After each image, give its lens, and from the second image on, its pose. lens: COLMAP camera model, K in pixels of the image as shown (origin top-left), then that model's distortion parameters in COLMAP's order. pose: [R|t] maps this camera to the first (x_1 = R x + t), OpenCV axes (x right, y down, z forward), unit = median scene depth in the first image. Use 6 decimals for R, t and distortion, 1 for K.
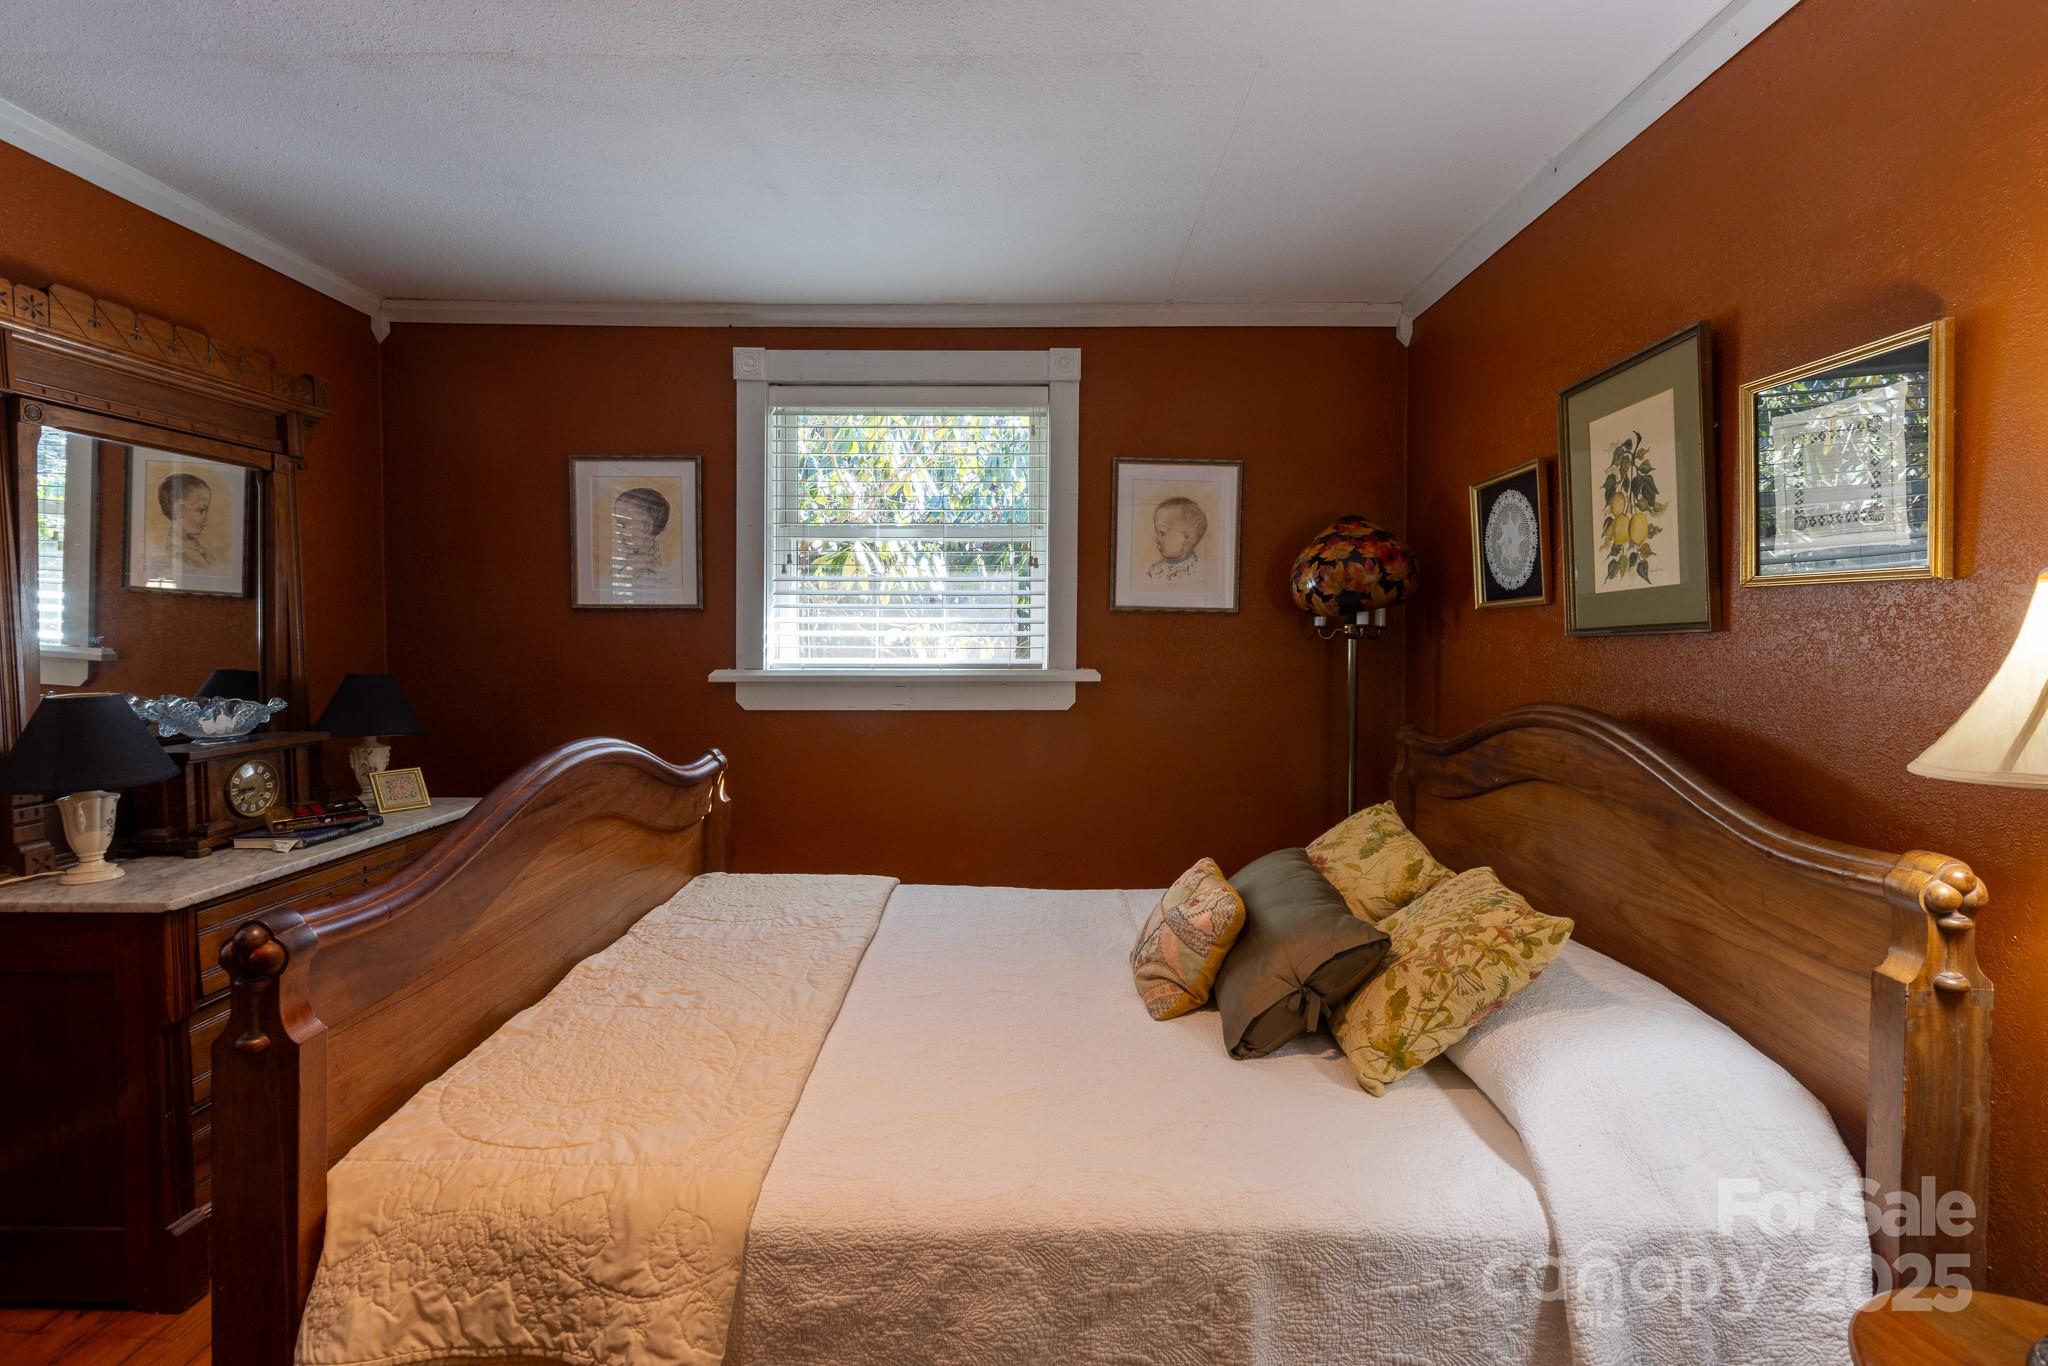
lens RADIAL K [[943.7, 0, 1026.6], [0, 943.7, 659.3], [0, 0, 1]] dist [0.002286, -0.001326]
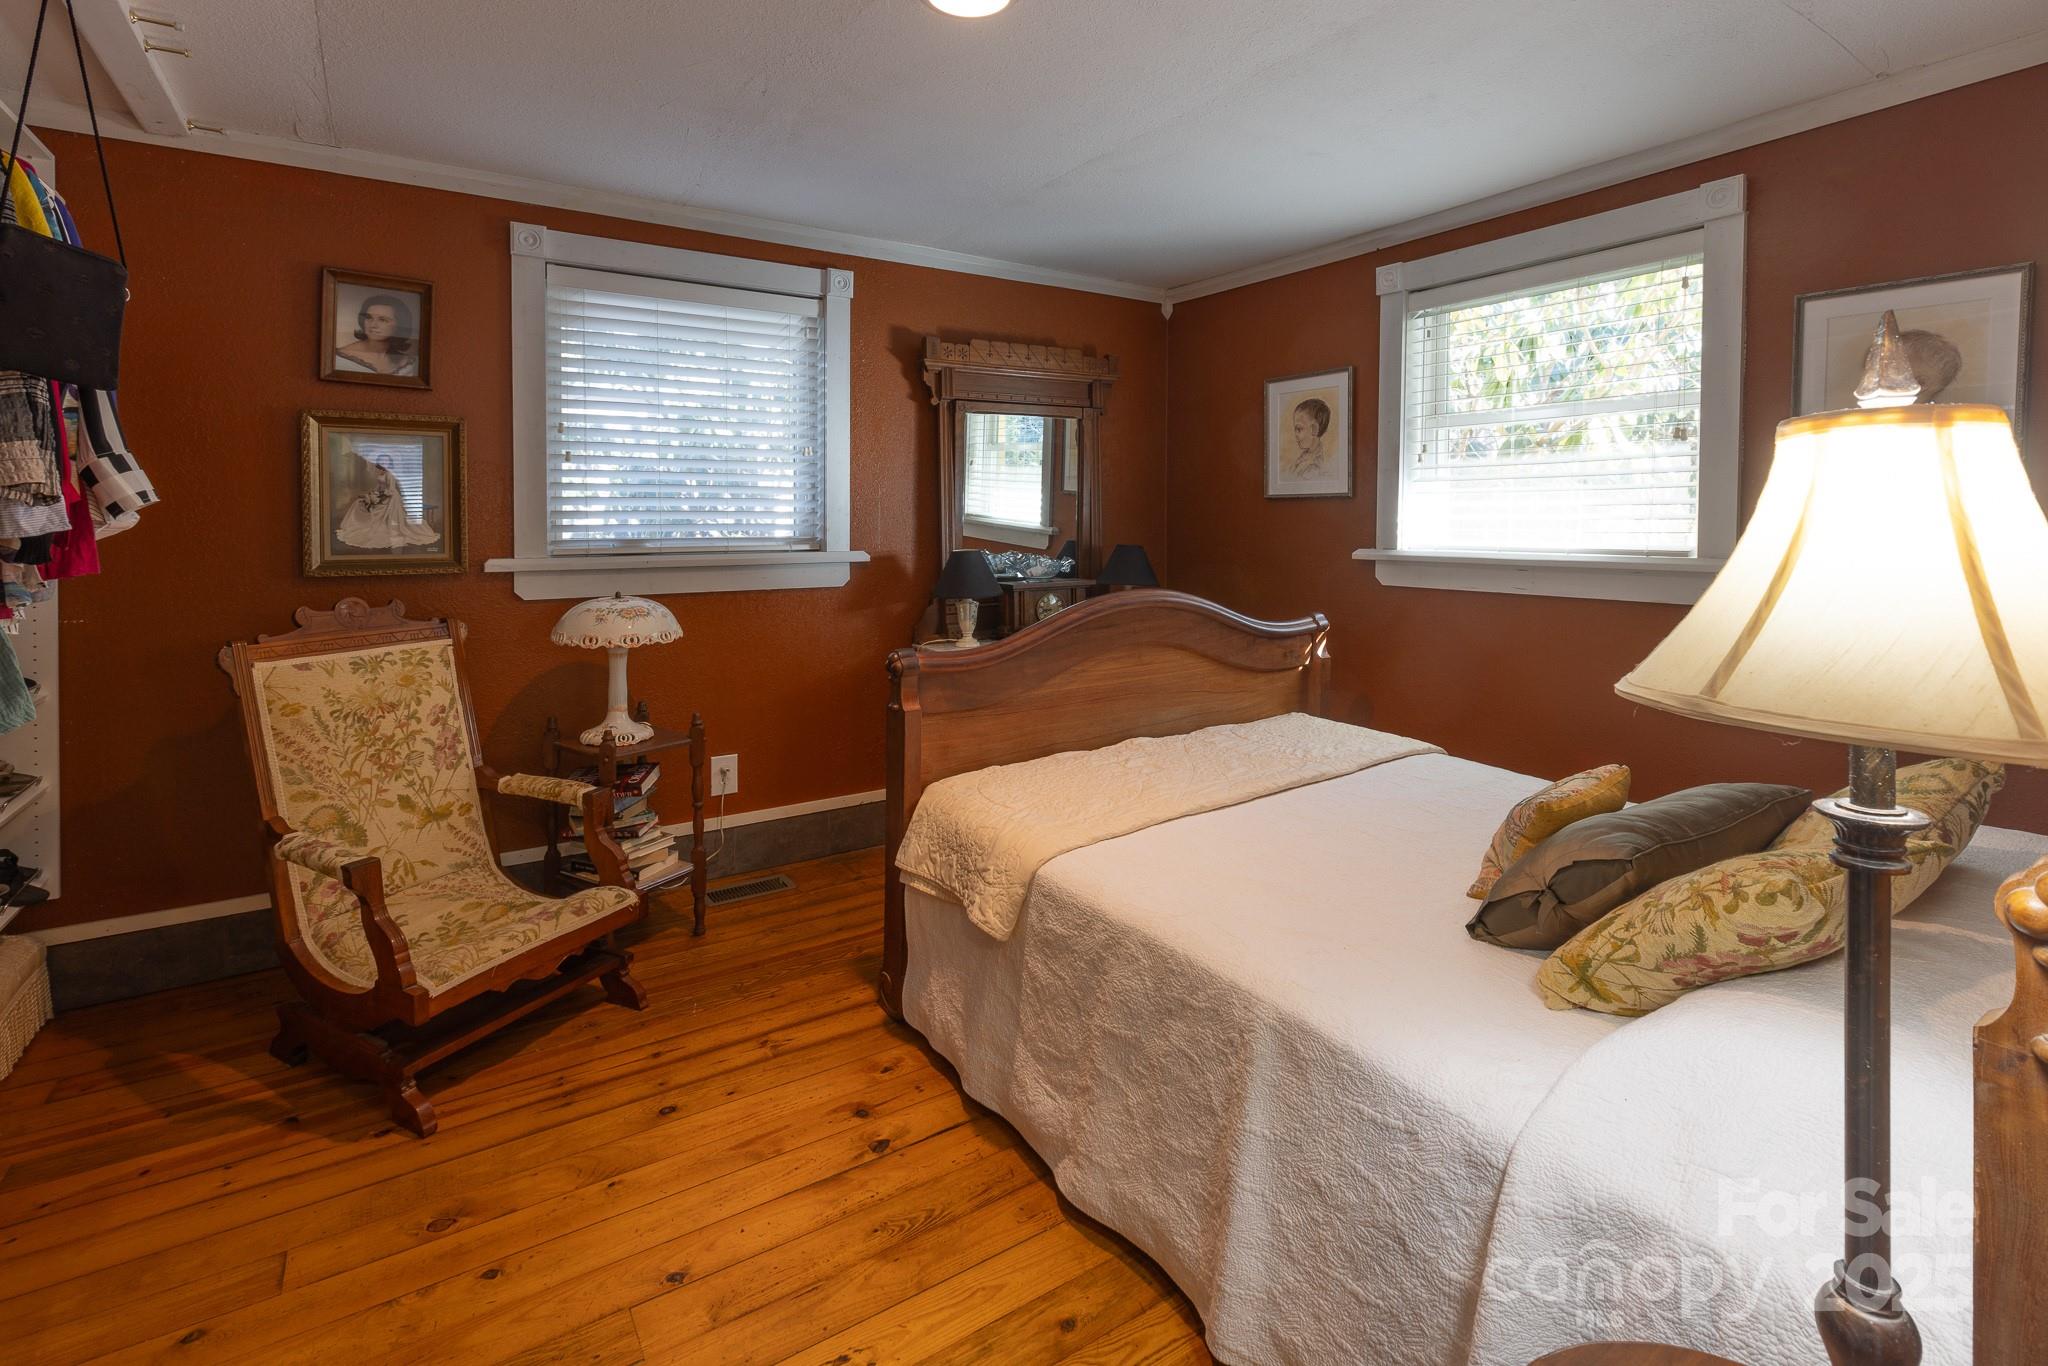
lens RADIAL K [[954.4, 0, 1023.6], [0, 954.4, 522.2], [0, 0, 1]] dist [0.002024, 0.000668]
pose [[0.544766, 0.000614, -0.838588, 0.586498], [-0.020086, 0.999722, -0.012317, 0.001500], [0.838348, 0.023554, 0.544627, 0.021852]]
